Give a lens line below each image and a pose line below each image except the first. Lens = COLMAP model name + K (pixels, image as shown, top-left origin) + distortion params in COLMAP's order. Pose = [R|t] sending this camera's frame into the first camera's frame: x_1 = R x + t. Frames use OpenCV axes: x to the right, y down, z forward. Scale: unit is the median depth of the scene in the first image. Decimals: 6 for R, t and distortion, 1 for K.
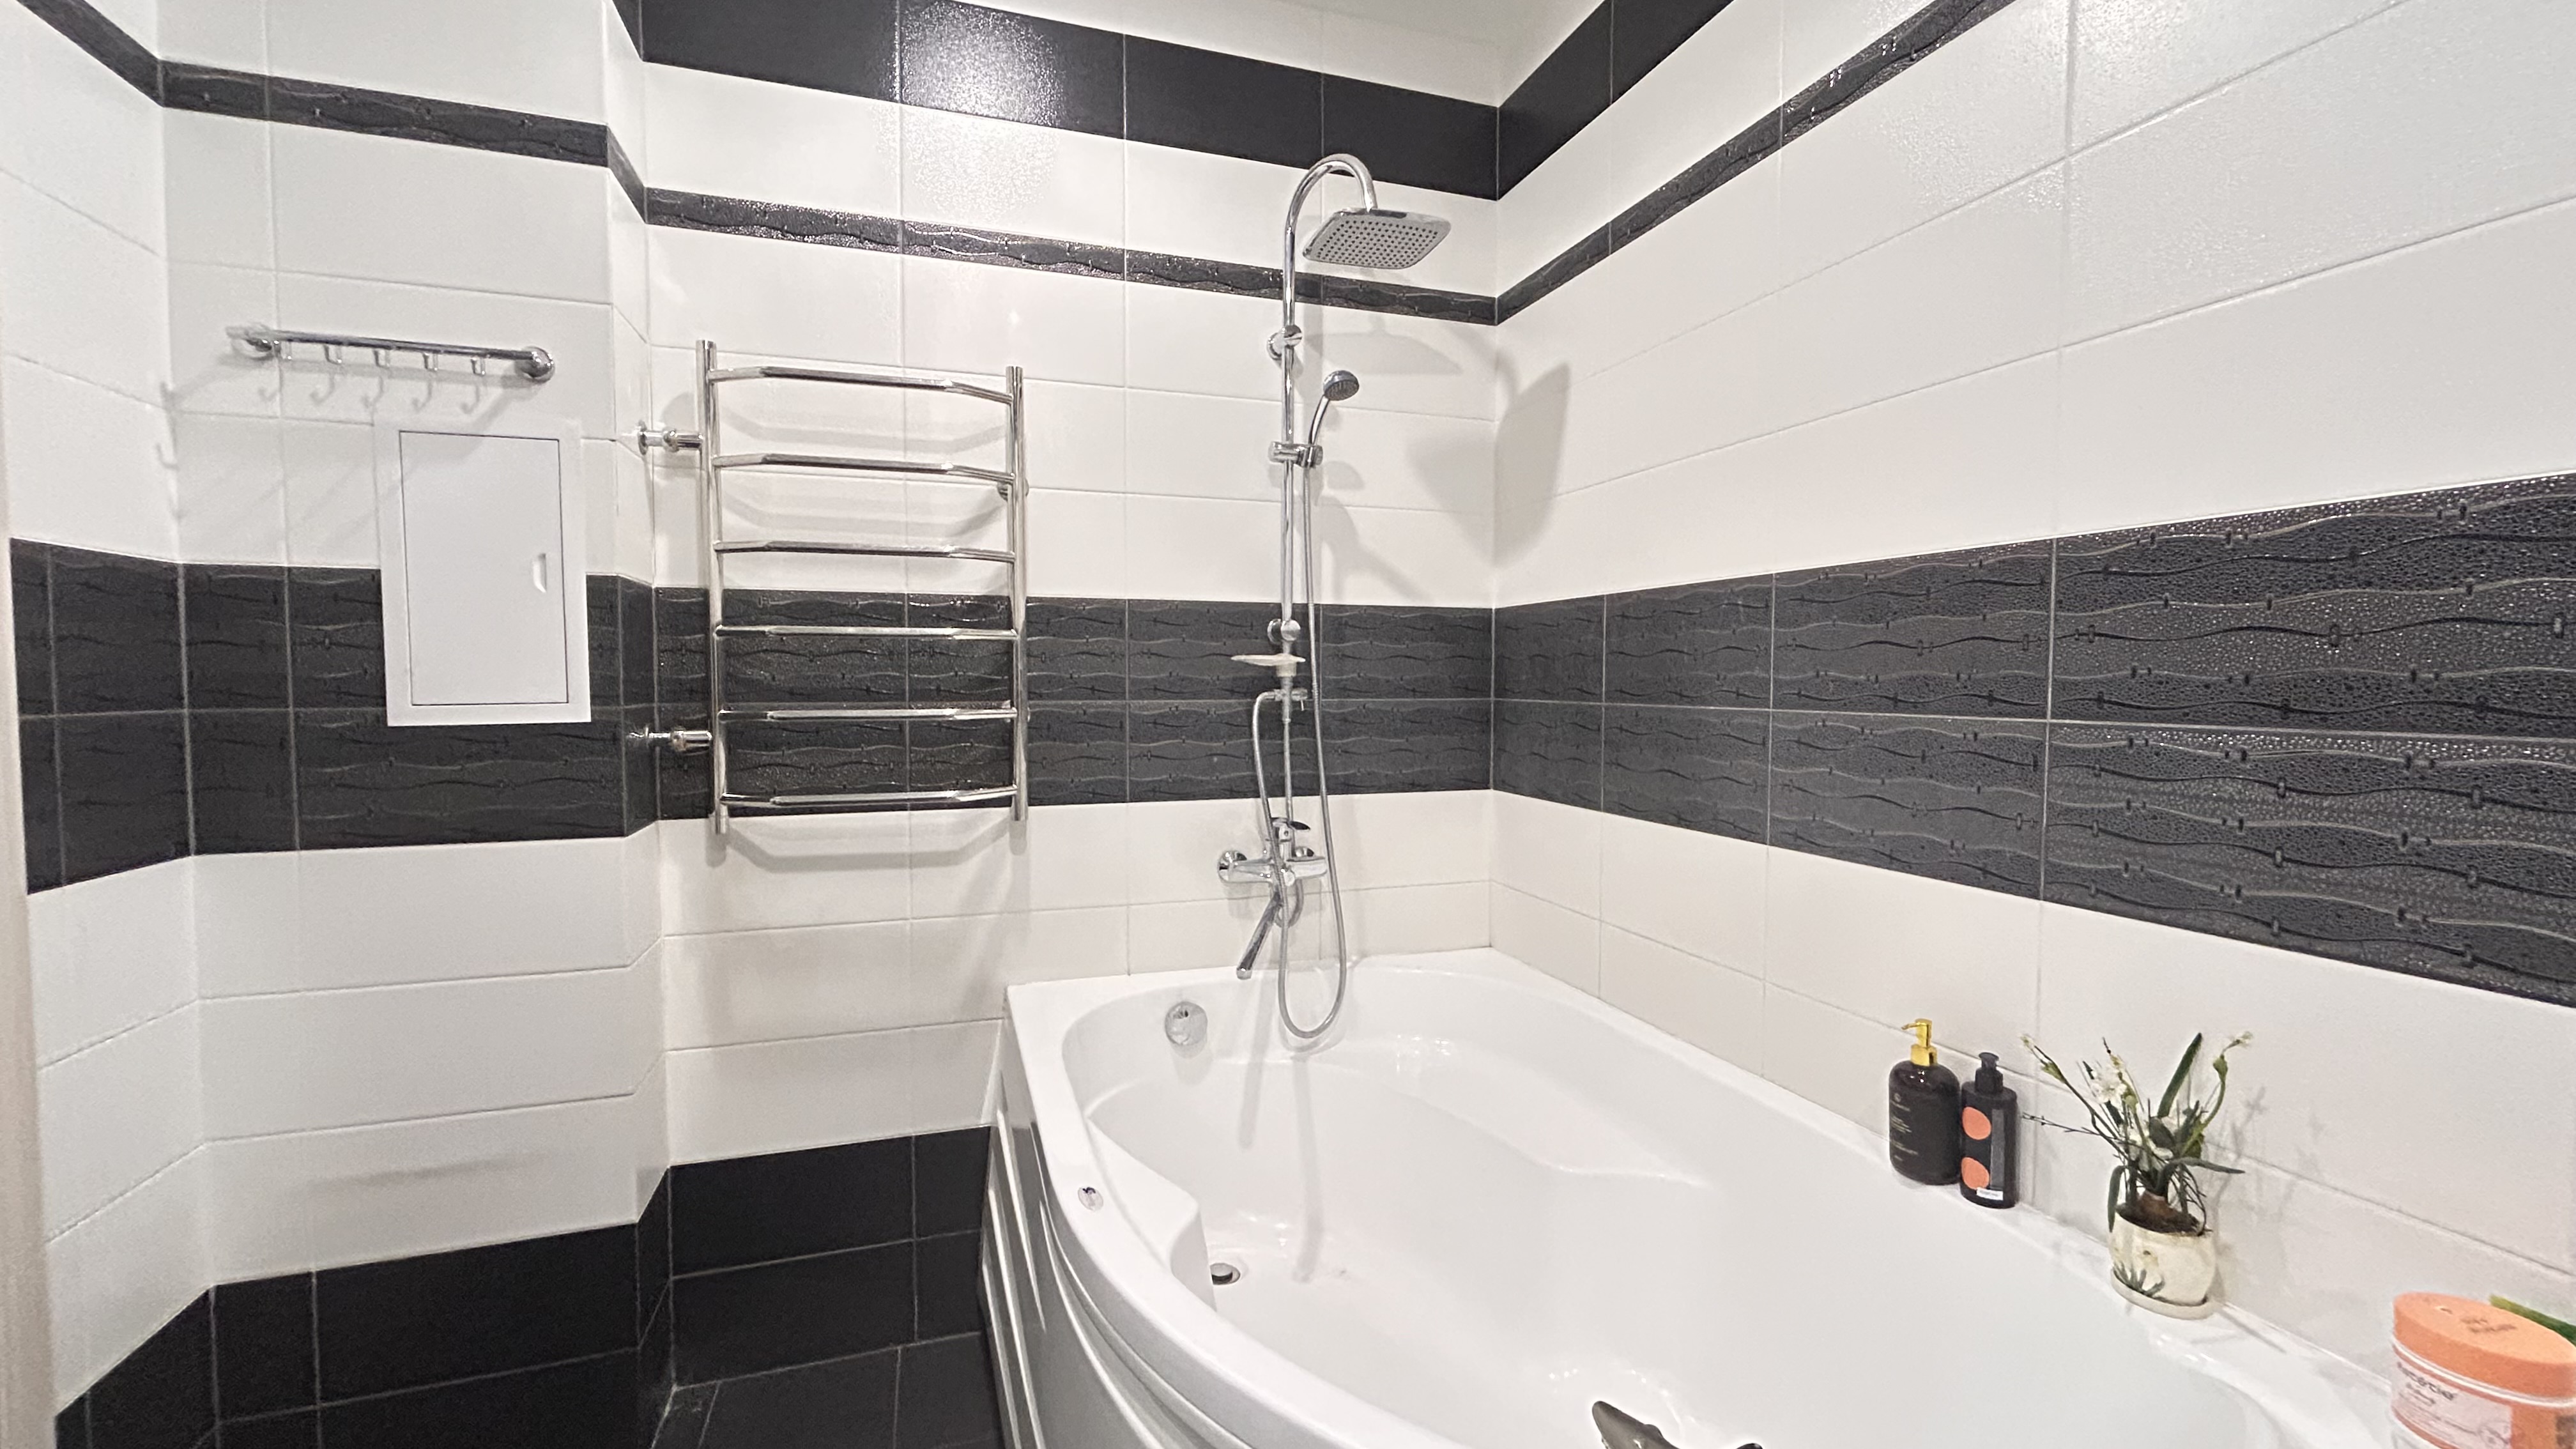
lens RADIAL K [[1030.8, 0, 1288.0], [0, 1030.8, 724.5], [0, 0, 1]] dist [-0.001067, -0.000013]
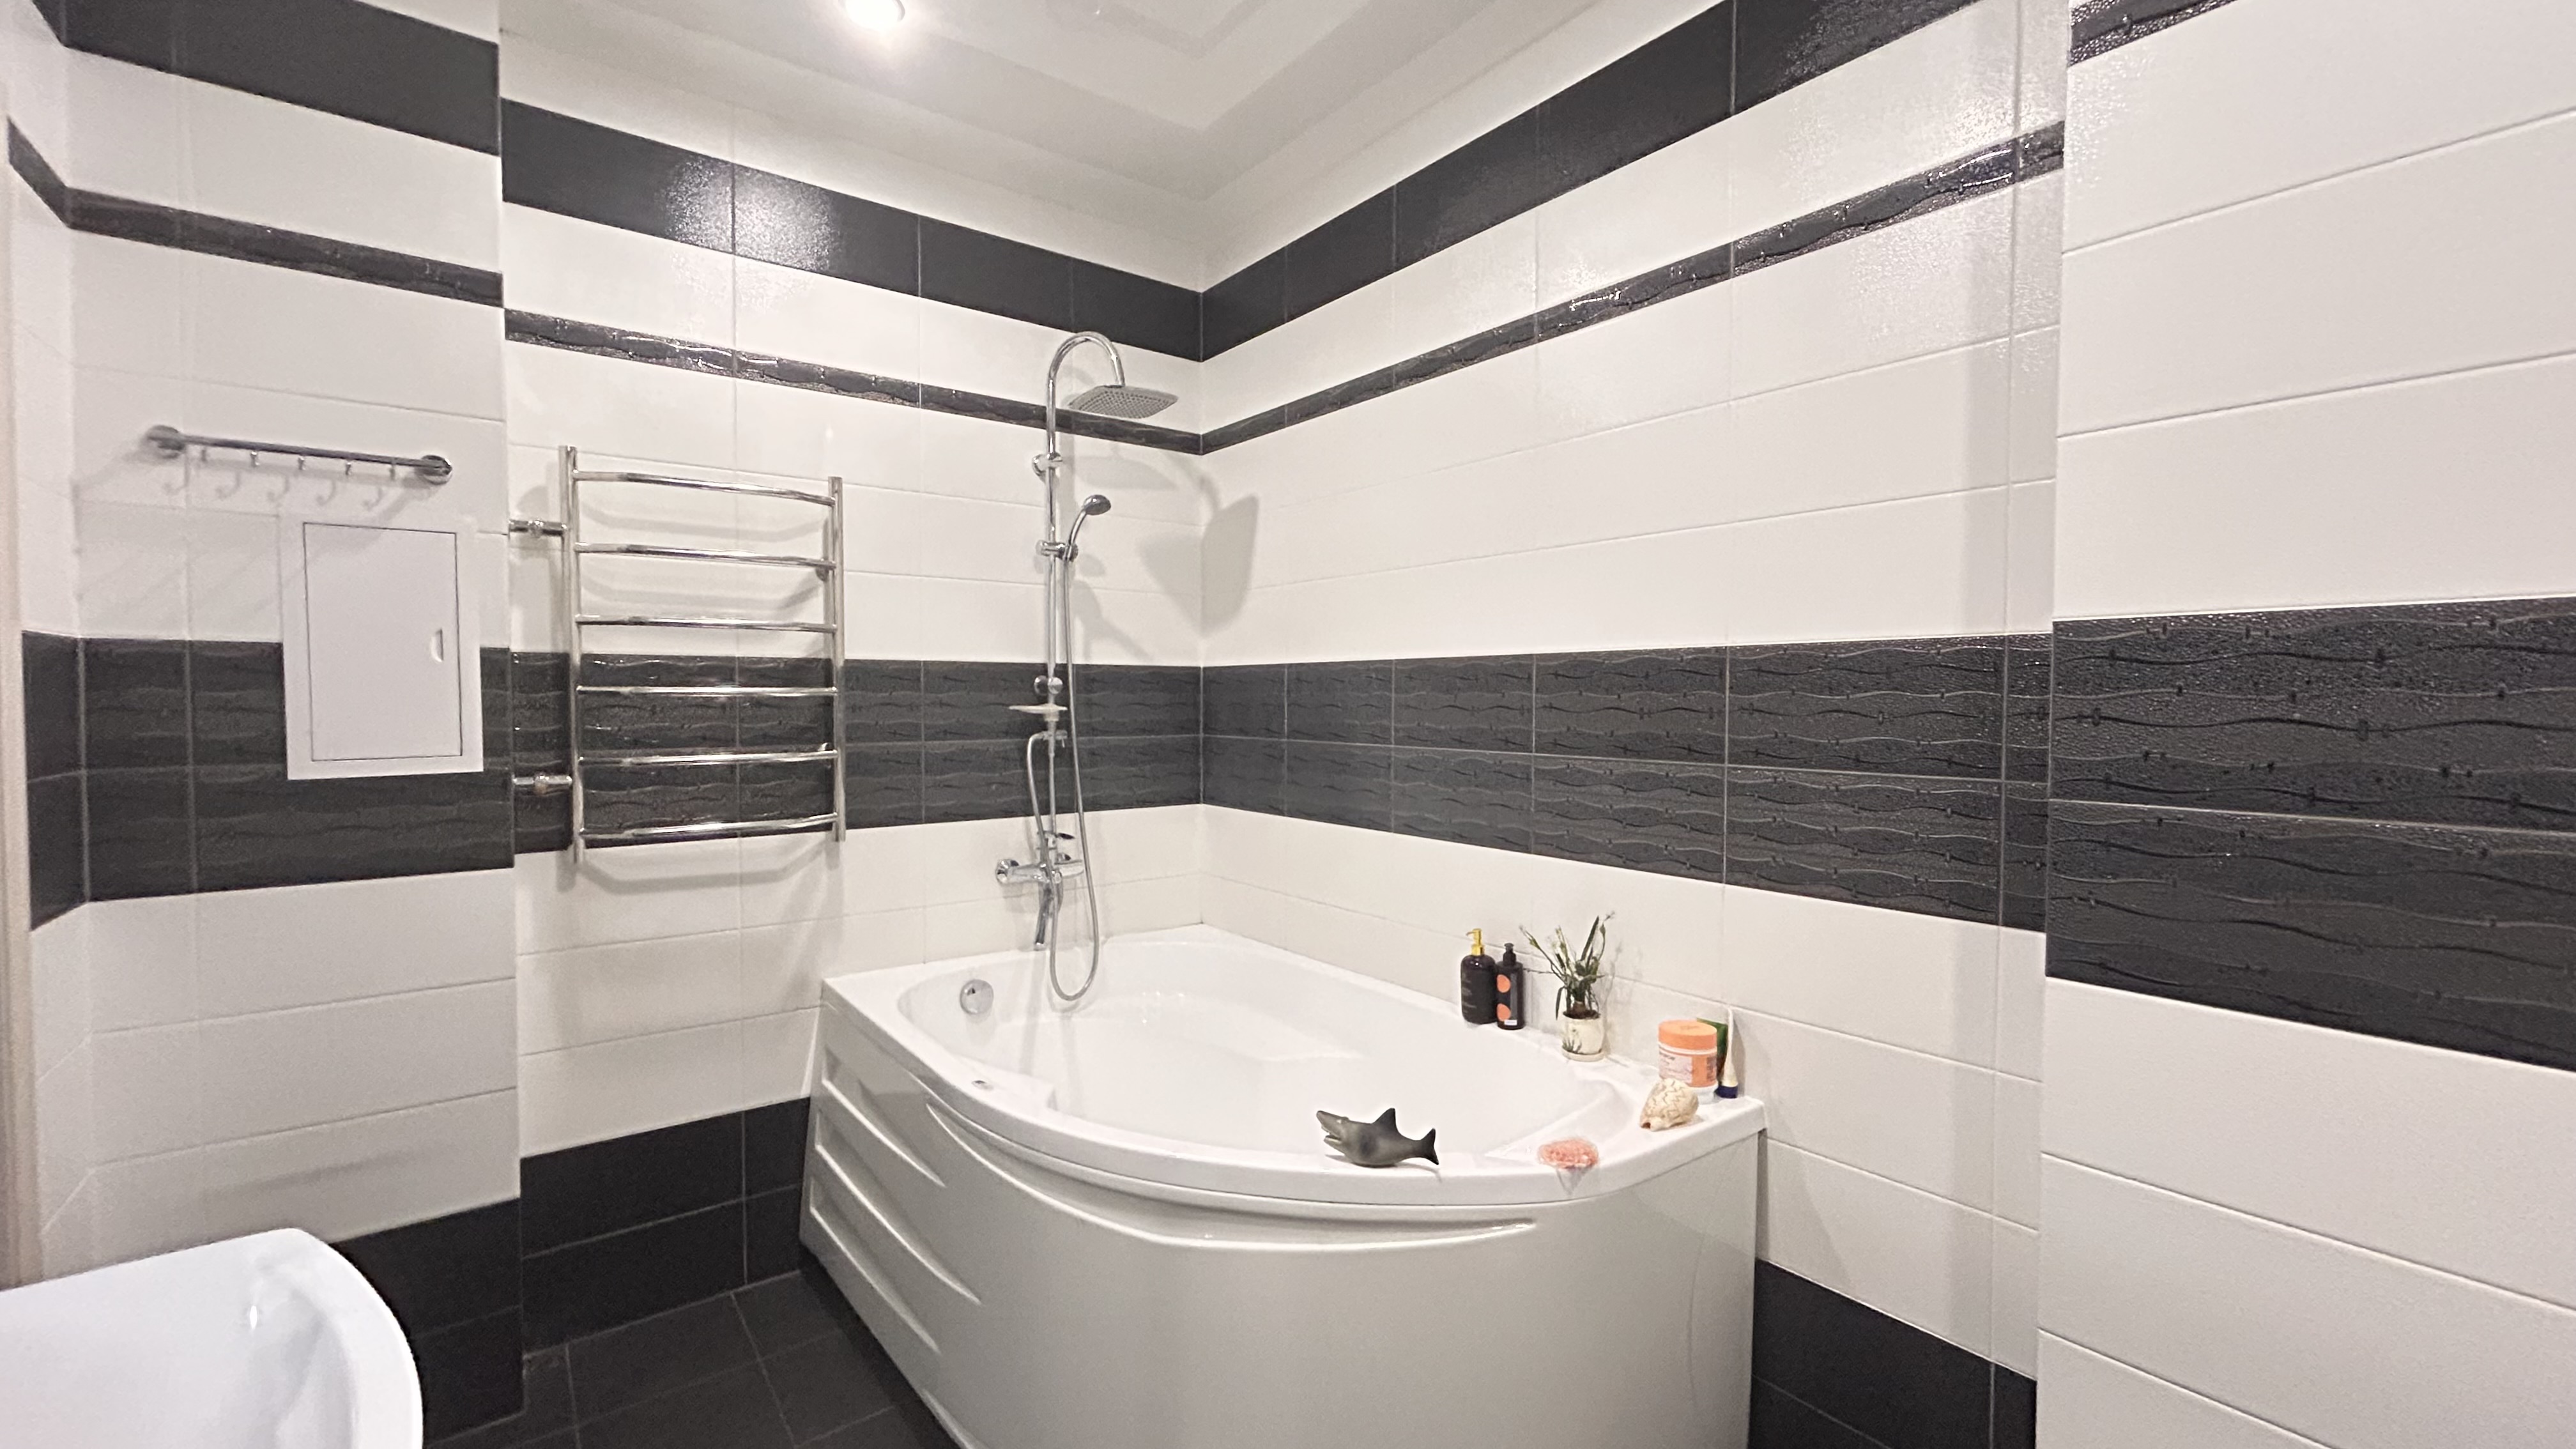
lens RADIAL K [[1030.8, 0, 1288.0], [0, 1030.8, 724.5], [0, 0, 1]] dist [-0.001067, -0.000013]
pose [[0.944028, -0.008685, 0.329751, -0.175017], [0.014053, 0.999805, -0.013899, -0.024202], [-0.329566, 0.017755, 0.943965, -0.375961]]
